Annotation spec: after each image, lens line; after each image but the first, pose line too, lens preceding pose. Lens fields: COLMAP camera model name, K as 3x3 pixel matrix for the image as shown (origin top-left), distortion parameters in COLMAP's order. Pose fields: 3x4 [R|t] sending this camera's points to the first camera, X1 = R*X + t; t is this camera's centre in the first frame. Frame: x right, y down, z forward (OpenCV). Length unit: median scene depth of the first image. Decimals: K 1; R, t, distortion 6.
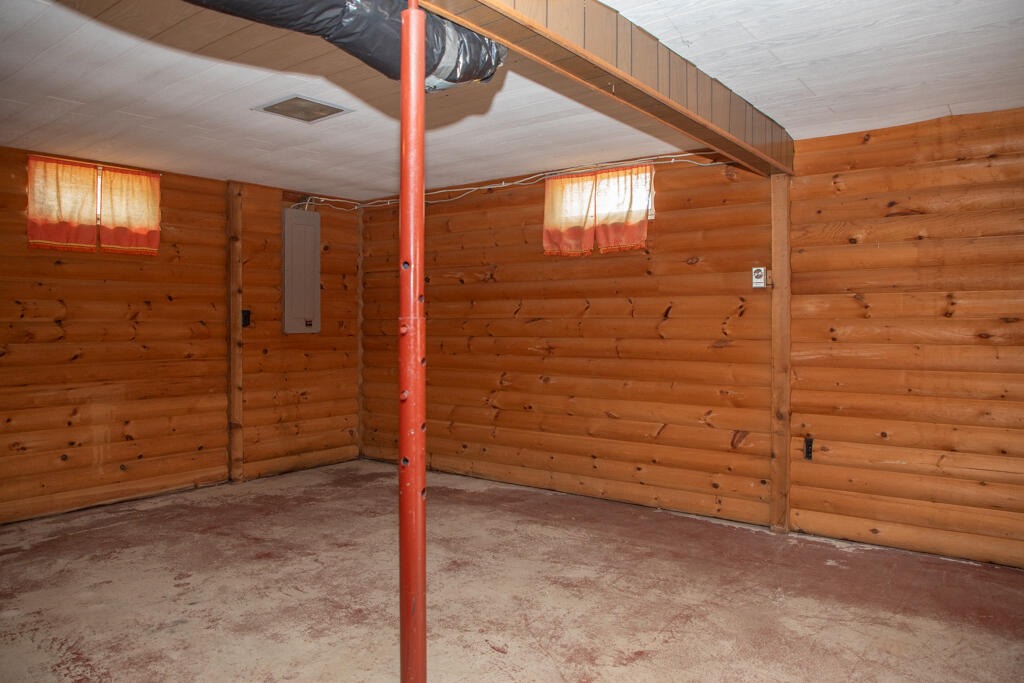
lens RADIAL K [[693.9, 0, 513.7], [0, 693.9, 338.4], [0, 0, 1]] dist [-0.072801, 0.030551]
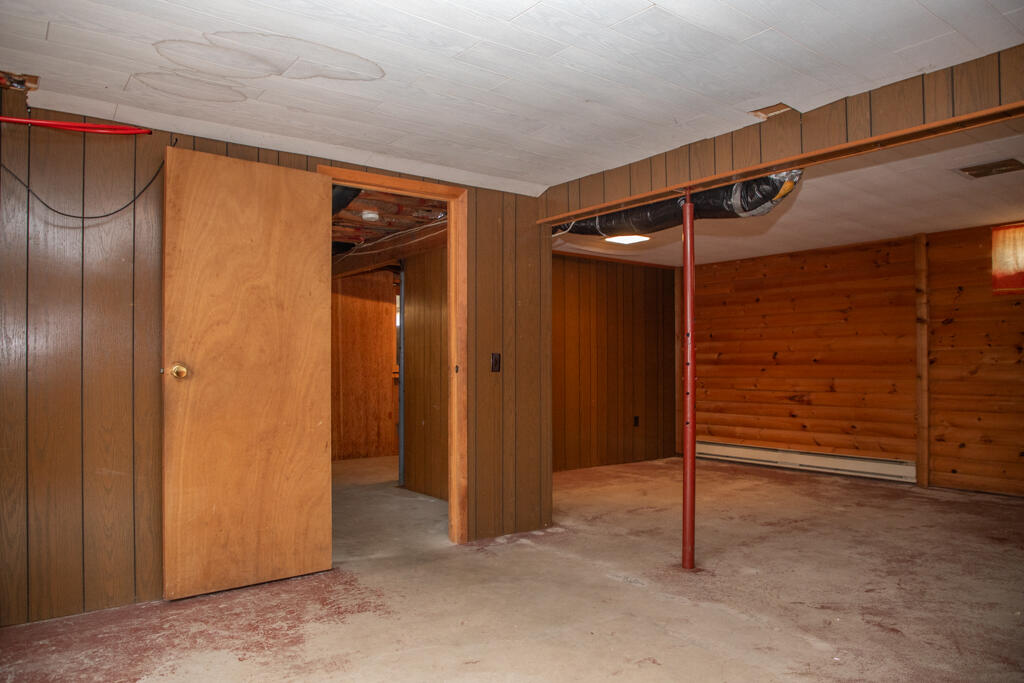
lens RADIAL K [[693.9, 0, 513.0], [0, 693.9, 346.6], [0, 0, 1]] dist [-0.072801, 0.030551]
pose [[-0.249329, -0.024746, -0.968103, 1.349109], [-0.012519, 0.999672, -0.022329, 0.021158], [0.968338, 0.006552, -0.249557, 0.620014]]
